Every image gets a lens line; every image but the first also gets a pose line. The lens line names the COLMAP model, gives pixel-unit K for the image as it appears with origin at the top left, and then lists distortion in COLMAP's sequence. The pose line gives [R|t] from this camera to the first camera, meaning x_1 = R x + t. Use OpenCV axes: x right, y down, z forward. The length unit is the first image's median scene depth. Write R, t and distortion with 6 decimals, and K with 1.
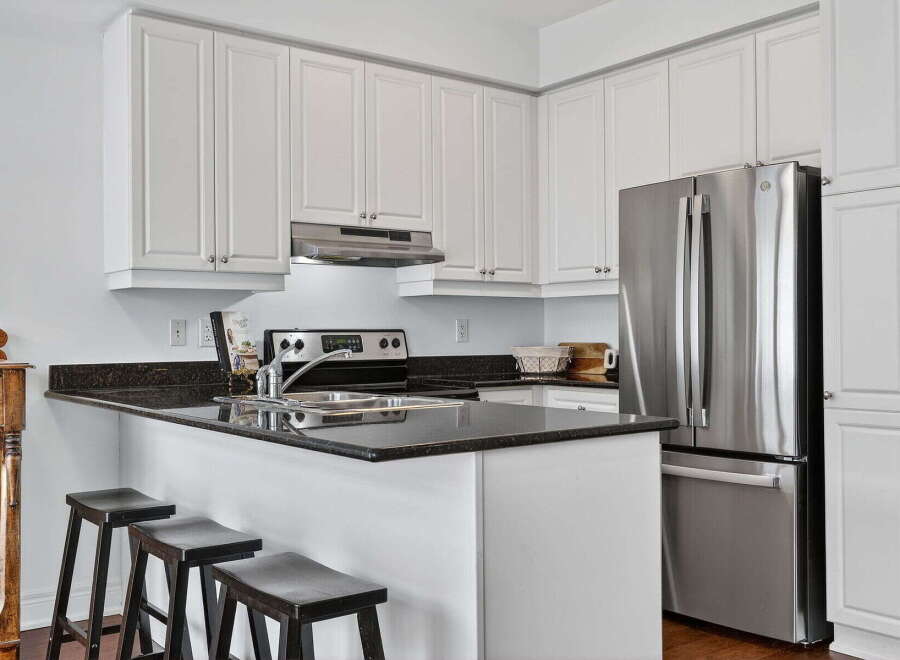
lens RADIAL K [[937.2, 0, 449.8], [0, 937.2, 332.8], [0, 0, 1]] dist [-0.000966, 0.001546]
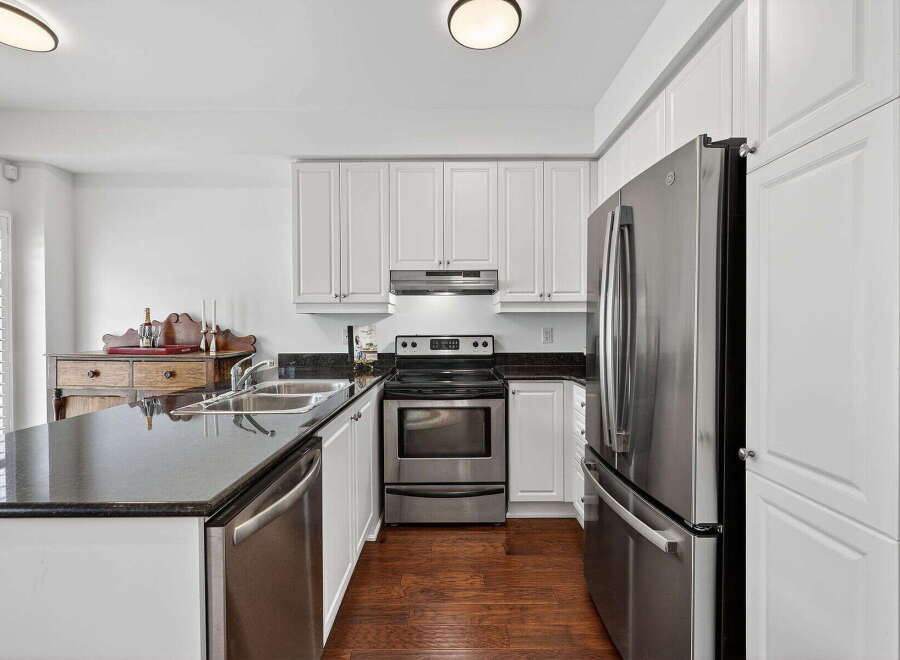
lens RADIAL K [[398.2, 0, 446.6], [0, 398.2, 332.7], [0, 0, 1]] dist [0.001659, 0.000550]
pose [[0.793362, 0.013299, -0.608605, 0.317168], [0.000411, 0.999749, 0.022381, -0.024684], [0.608750, -0.018006, 0.793158, 0.486874]]
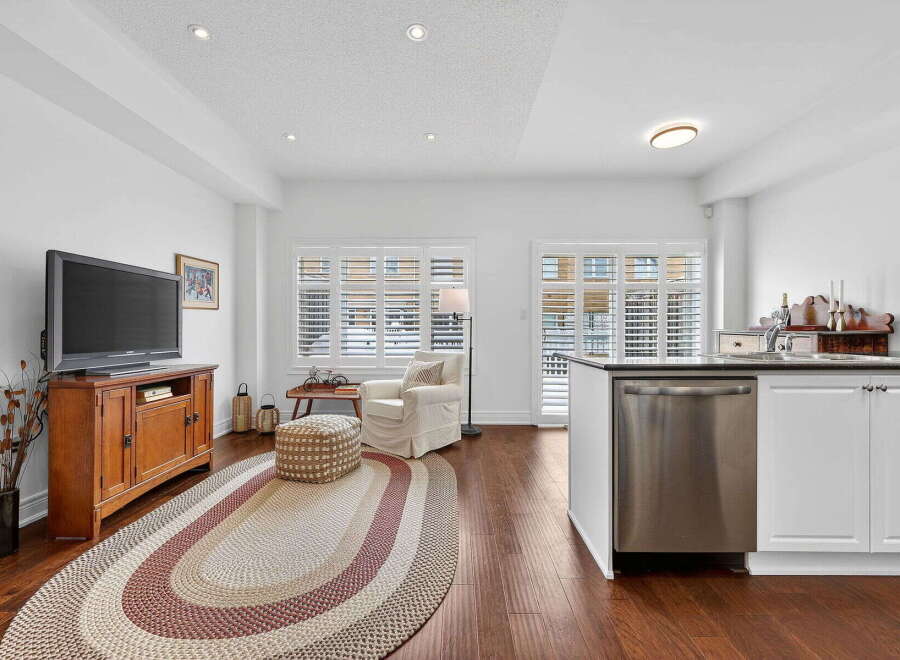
lens RADIAL K [[396.8, 0, 448.1], [0, 396.8, 330.7], [0, 0, 1]] dist [-0.000715, 0.000164]
pose [[-0.618958, 0.010123, -0.785359, 0.548550], [0.008713, 0.999944, 0.006022, 0.013965], [0.785376, -0.003116, -0.619012, 0.683262]]
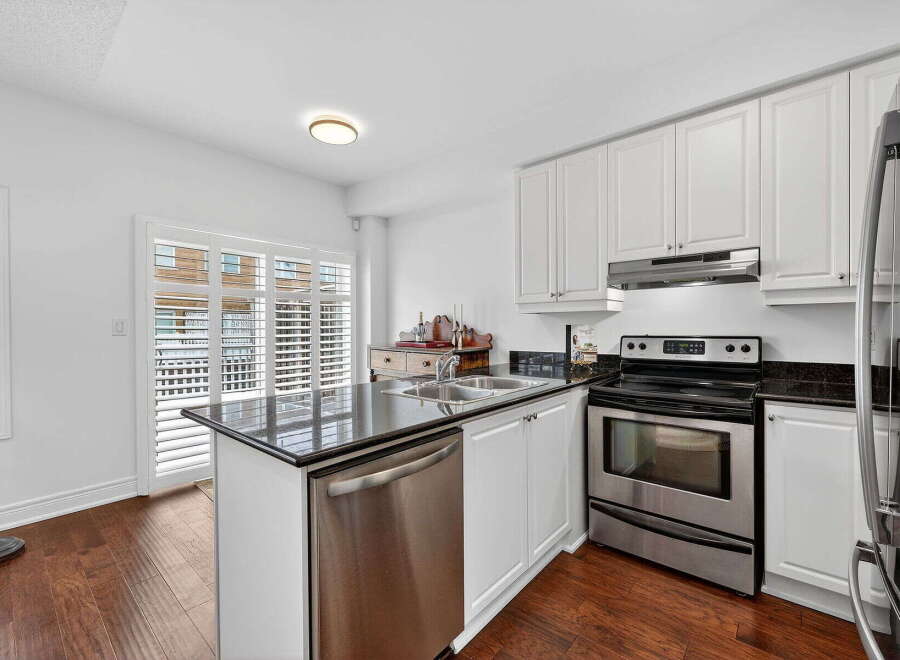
lens RADIAL K [[396.8, 0, 448.1], [0, 396.8, 330.7], [0, 0, 1]] dist [-0.000715, 0.000164]
pose [[0.203521, 0.014469, -0.978964, 0.374045], [0.008061, 0.999832, 0.016453, -0.023959], [0.979037, -0.011240, 0.203370, 0.598981]]
